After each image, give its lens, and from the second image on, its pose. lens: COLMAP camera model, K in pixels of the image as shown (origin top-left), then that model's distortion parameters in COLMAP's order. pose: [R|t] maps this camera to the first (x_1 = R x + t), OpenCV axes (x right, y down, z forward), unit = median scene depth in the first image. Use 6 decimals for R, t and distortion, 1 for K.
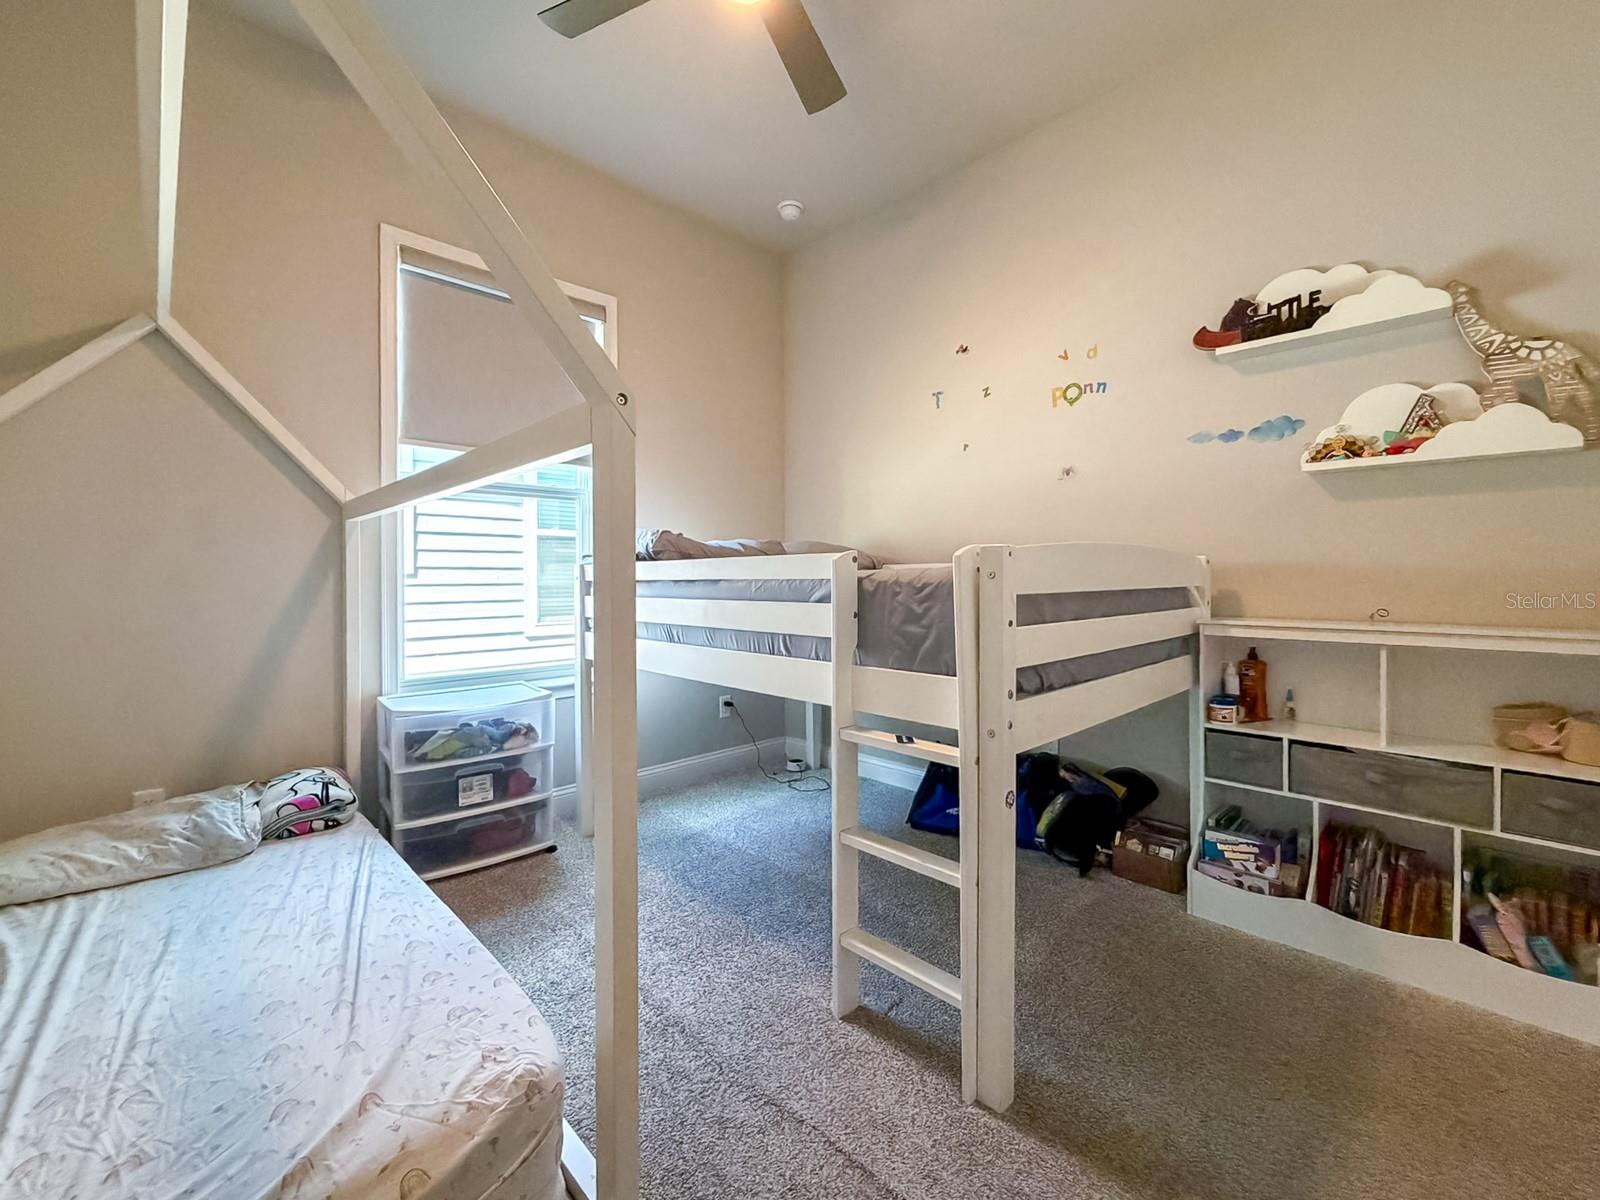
lens RADIAL K [[647.2, 0, 792.9], [0, 647.2, 580.7], [0, 0, 1]] dist [0.000058, 0.000642]
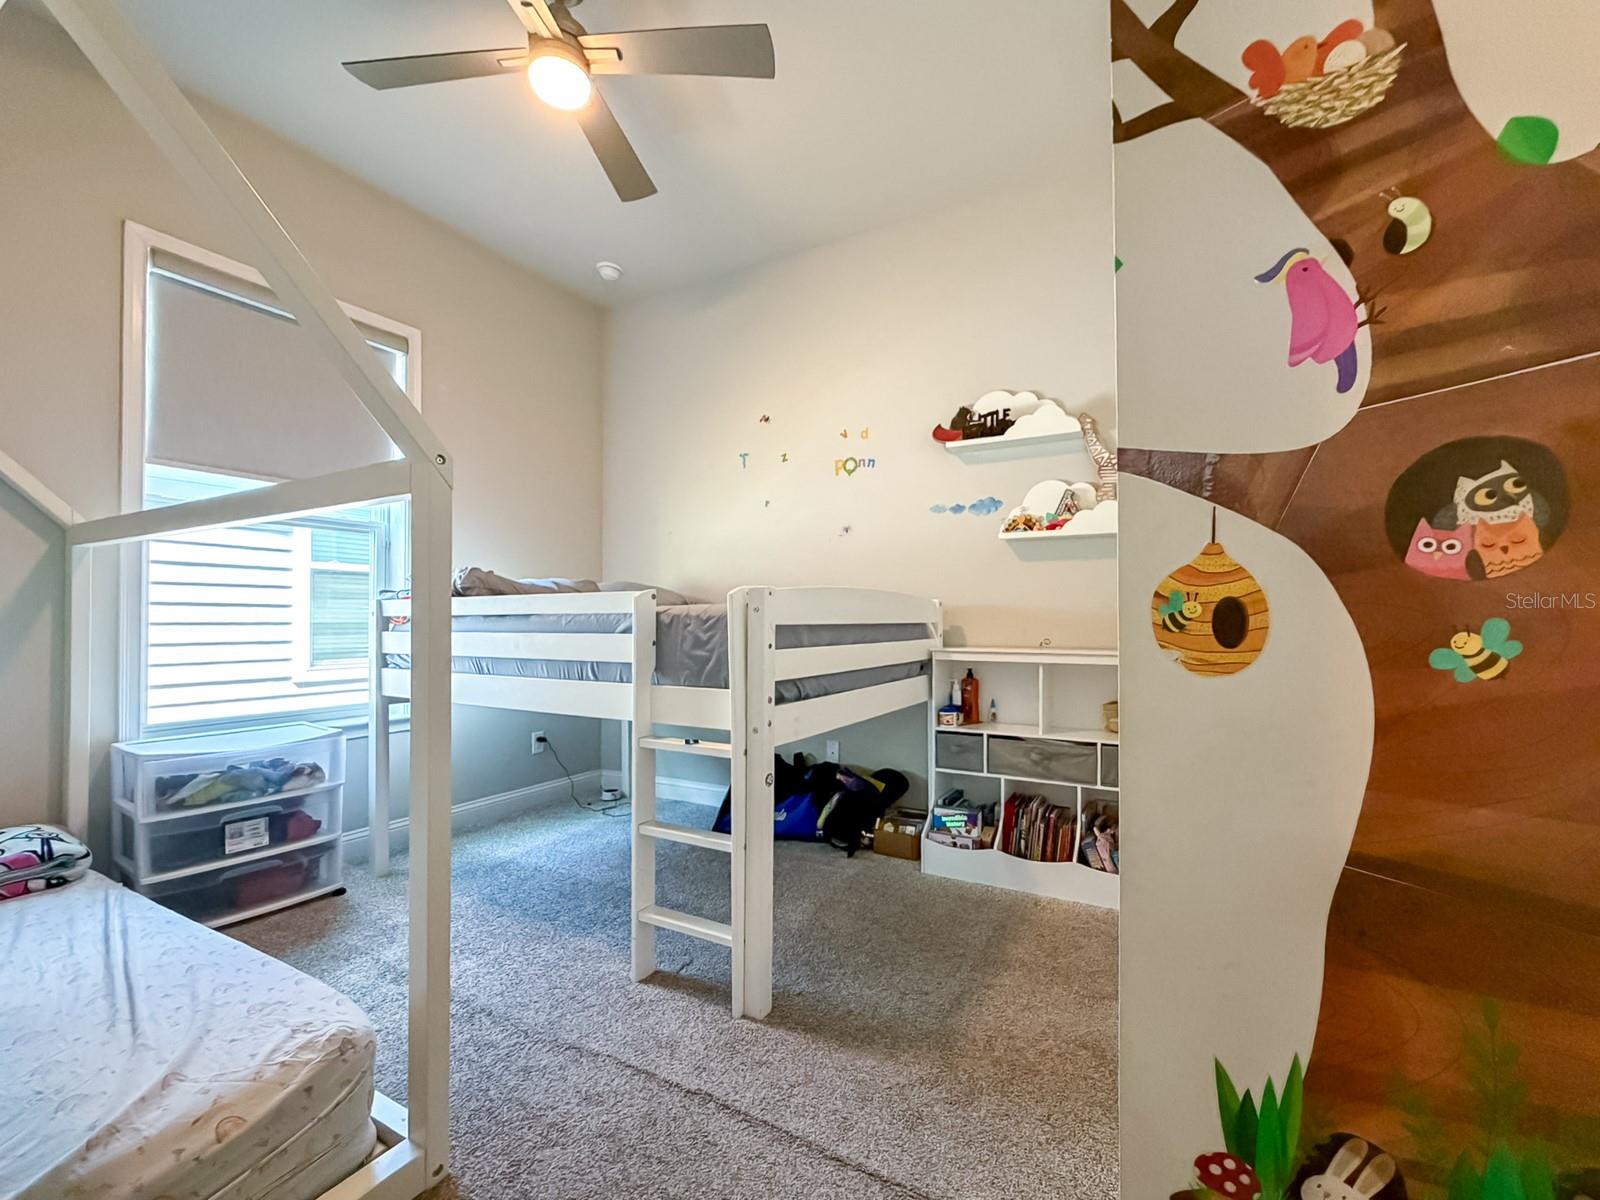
lens RADIAL K [[647.2, 0, 834.1], [0, 647.2, 615.7], [0, 0, 1]] dist [0.000058, 0.000642]
pose [[0.949857, 0.006918, 0.312609, 0.031186], [-0.002734, 0.999901, -0.013823, 0.014453], [-0.312674, 0.012275, 0.949781, -0.196313]]
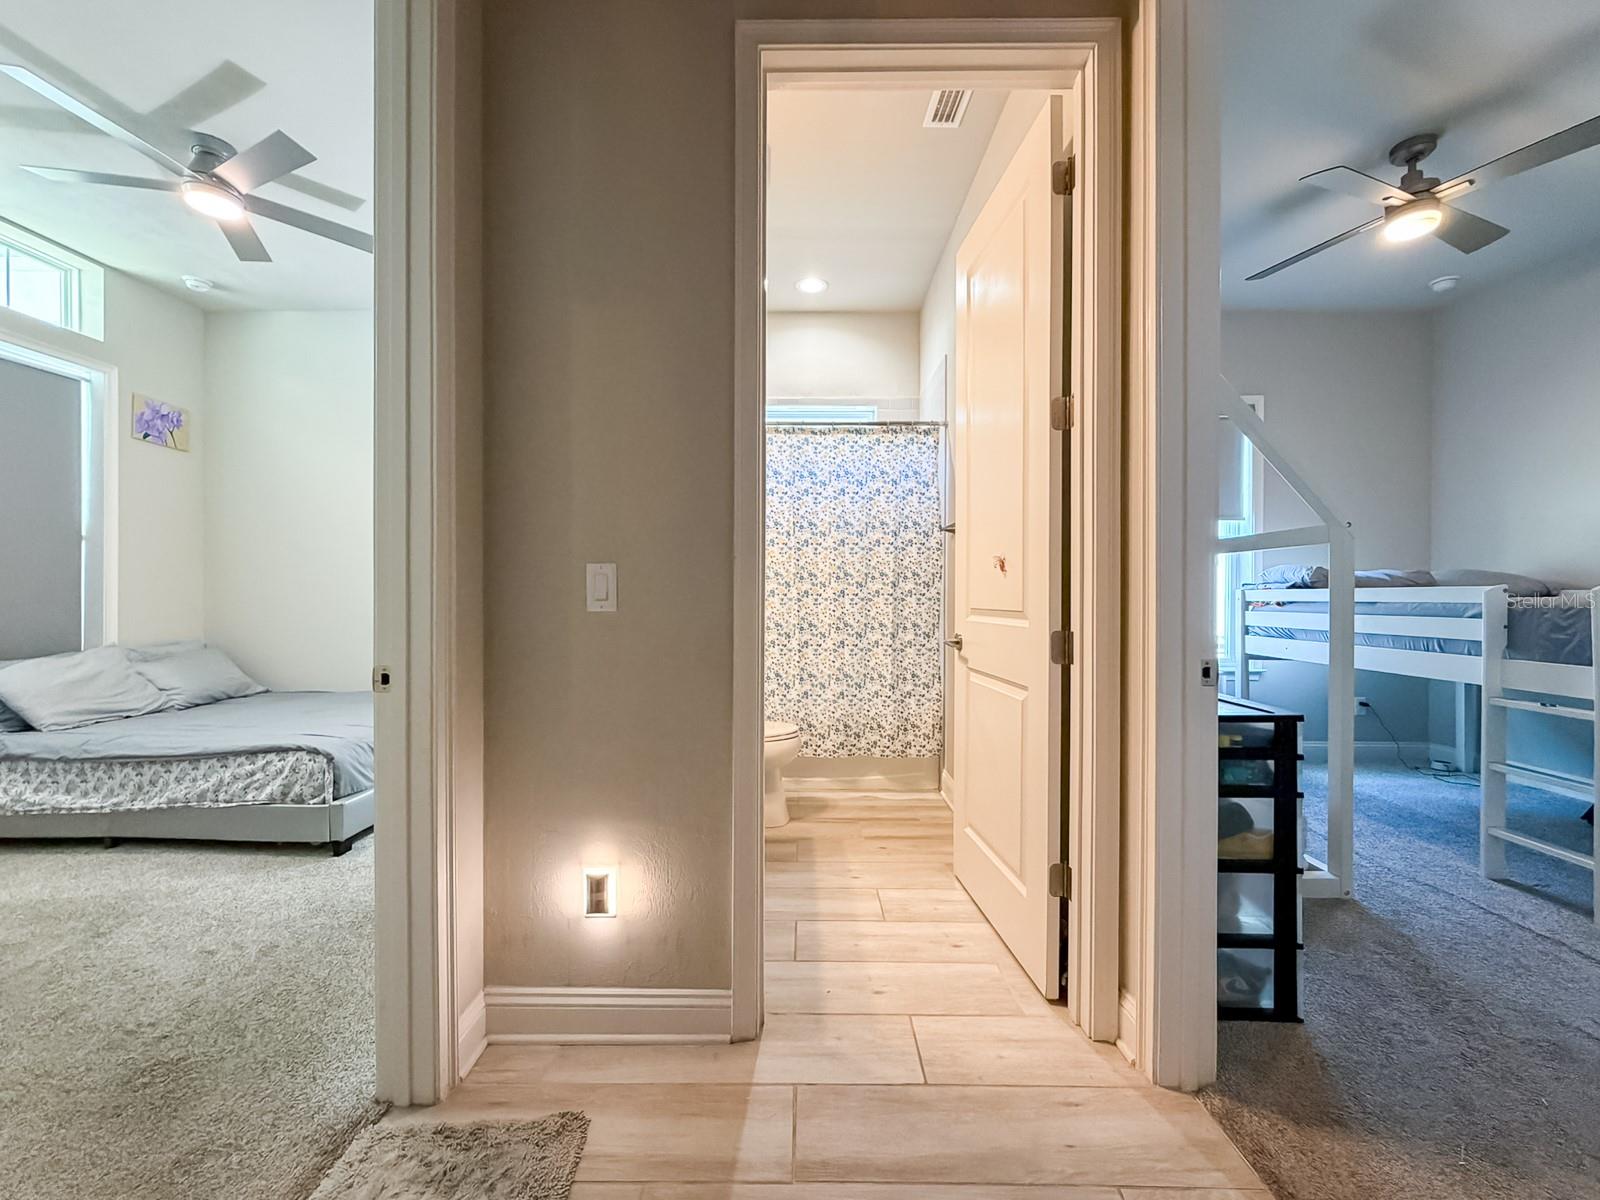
lens RADIAL K [[647.2, 0, 794.5], [0, 647.2, 598.7], [0, 0, 1]] dist [0.000058, 0.000642]
pose [[0.714665, 0.010465, -0.699389, -0.028542], [-0.009534, 0.999941, 0.005220, -0.004316], [0.699402, 0.002938, 0.714722, -1.045684]]
